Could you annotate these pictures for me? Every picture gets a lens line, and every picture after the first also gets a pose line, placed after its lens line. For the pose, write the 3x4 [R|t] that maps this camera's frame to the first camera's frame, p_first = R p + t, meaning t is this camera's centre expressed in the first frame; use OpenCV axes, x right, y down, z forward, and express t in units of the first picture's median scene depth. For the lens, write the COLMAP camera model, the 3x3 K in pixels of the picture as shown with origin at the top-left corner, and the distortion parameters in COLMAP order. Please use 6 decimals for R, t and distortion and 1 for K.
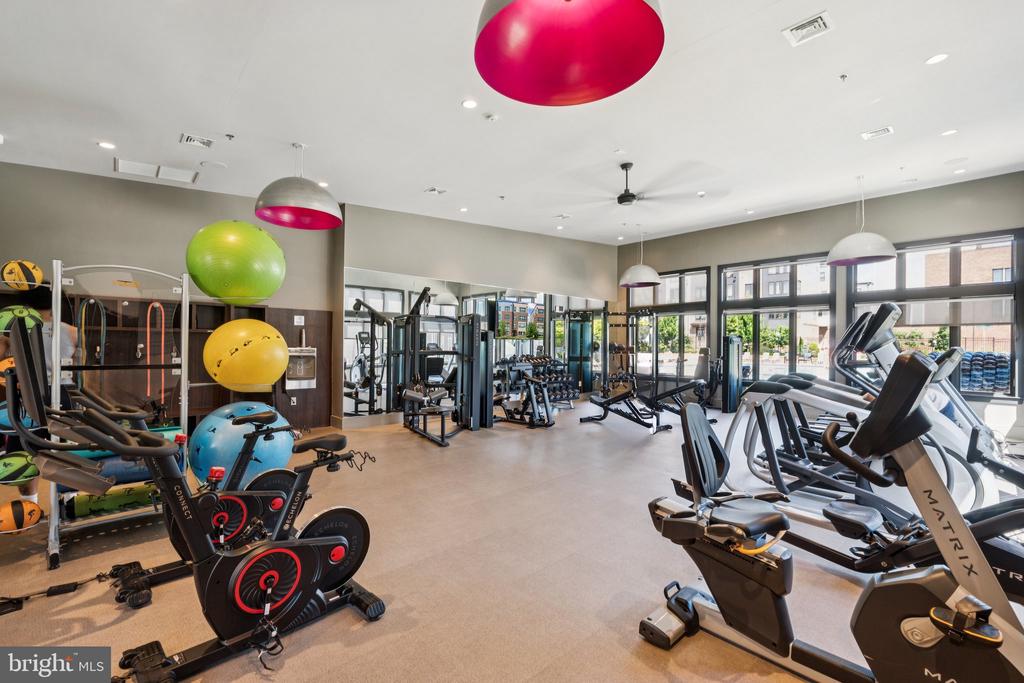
lens RADIAL K [[440.7, 0, 512.0], [0, 440.7, 341.5], [0, 0, 1]] dist [-0.000726, 0.000142]
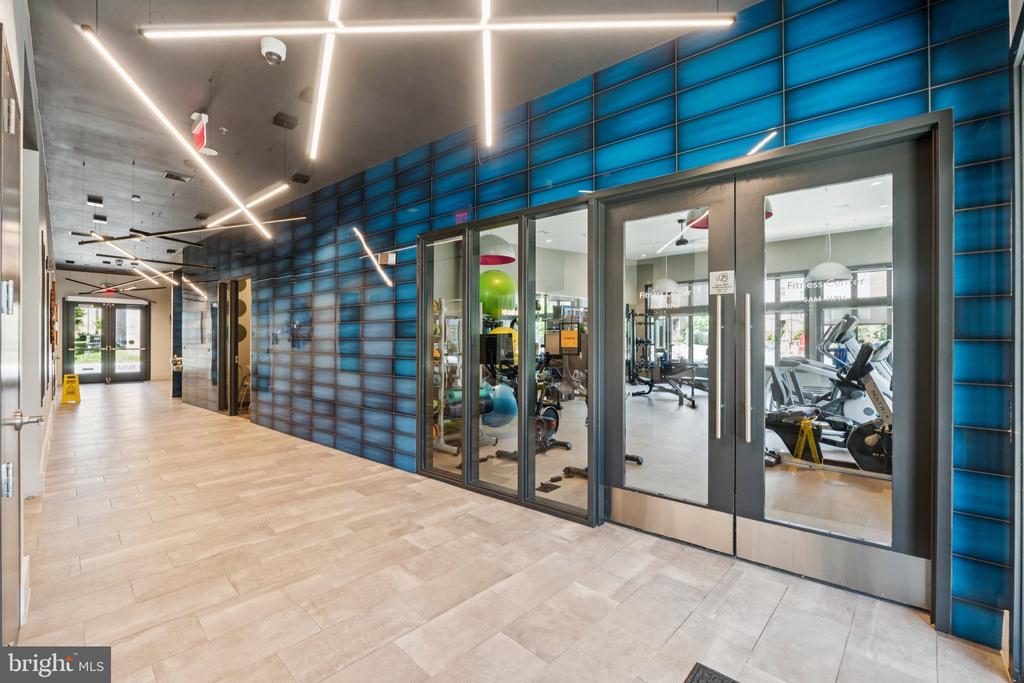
lens RADIAL K [[451.1, 0, 509.7], [0, 451.1, 333.7], [0, 0, 1]] dist [0.030335, 0.000138]
pose [[0.996162, -0.007325, 0.087225, -0.339266], [0.007540, 0.999969, -0.002146, -0.010276], [-0.087207, 0.002796, 0.996186, -0.361565]]
